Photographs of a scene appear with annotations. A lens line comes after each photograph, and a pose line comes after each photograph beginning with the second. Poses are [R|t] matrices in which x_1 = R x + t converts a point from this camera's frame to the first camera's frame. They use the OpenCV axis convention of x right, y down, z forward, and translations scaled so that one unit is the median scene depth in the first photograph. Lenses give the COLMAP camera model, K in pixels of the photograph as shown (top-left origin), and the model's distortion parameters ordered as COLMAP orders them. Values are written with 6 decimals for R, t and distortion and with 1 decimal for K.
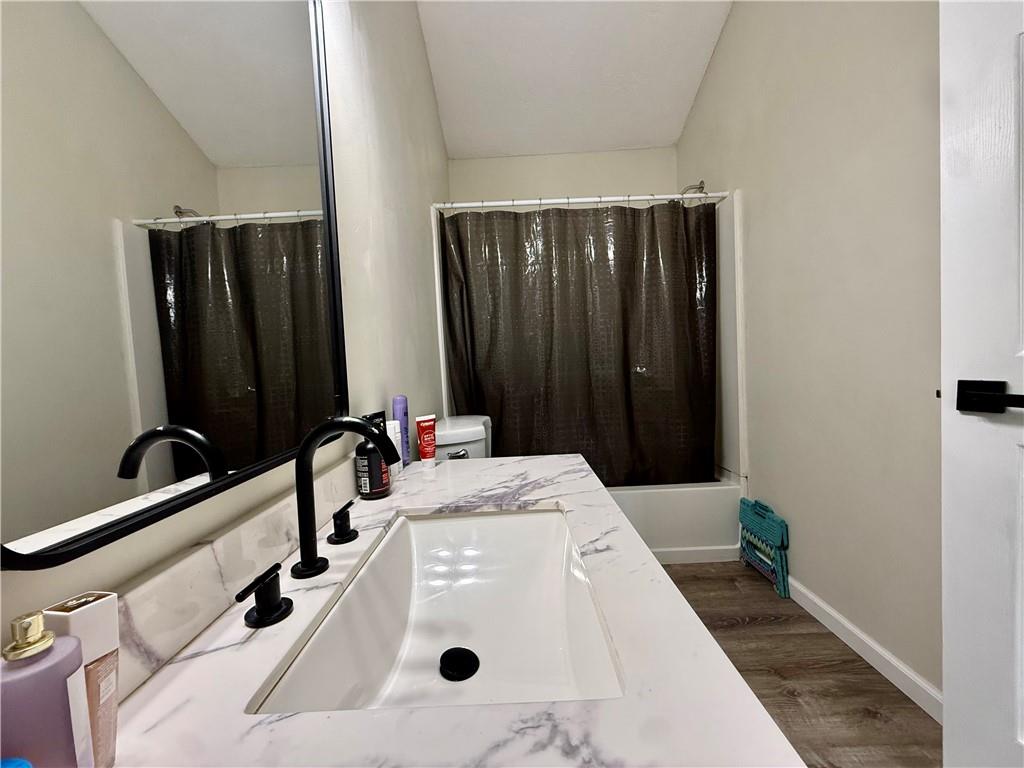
lens RADIAL K [[408.4, 0, 510.9], [0, 408.4, 384.8], [0, 0, 1]] dist [-0.001030, -0.000075]
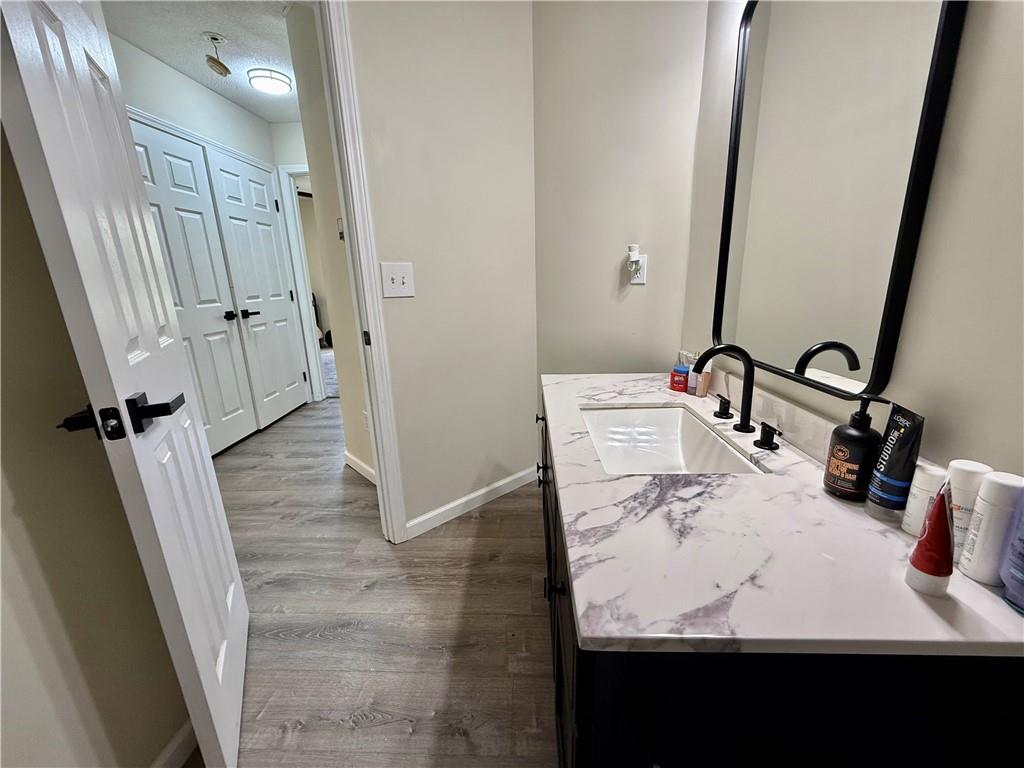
lens RADIAL K [[408.4, 0, 510.9], [0, 408.4, 384.8], [0, 0, 1]] dist [-0.001030, -0.000075]
pose [[-0.996837, 0.064420, 0.046538, 0.258015], [0.075663, 0.948422, 0.307849, -0.216725], [-0.024306, 0.310396, -0.950296, 1.635030]]
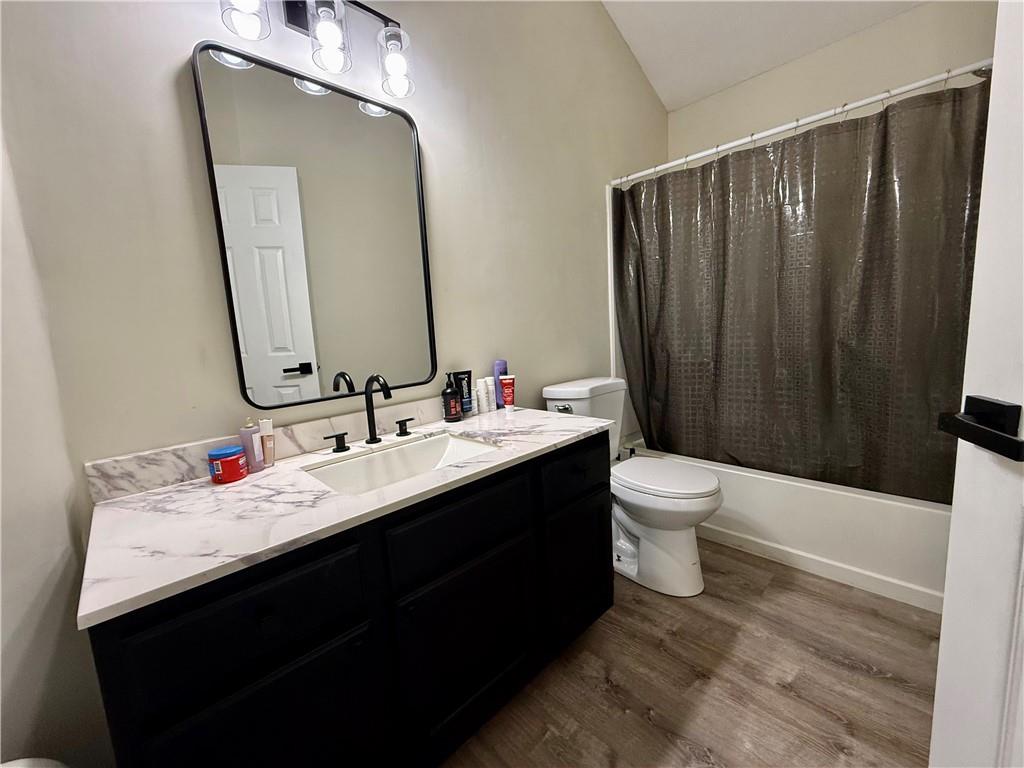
lens RADIAL K [[408.4, 0, 510.9], [0, 408.4, 384.8], [0, 0, 1]] dist [-0.001030, -0.000075]
pose [[0.703354, 0.104748, -0.703080, 0.956502], [-0.016341, 0.991204, 0.131327, -0.094249], [0.710652, -0.080880, 0.698879, 0.006876]]
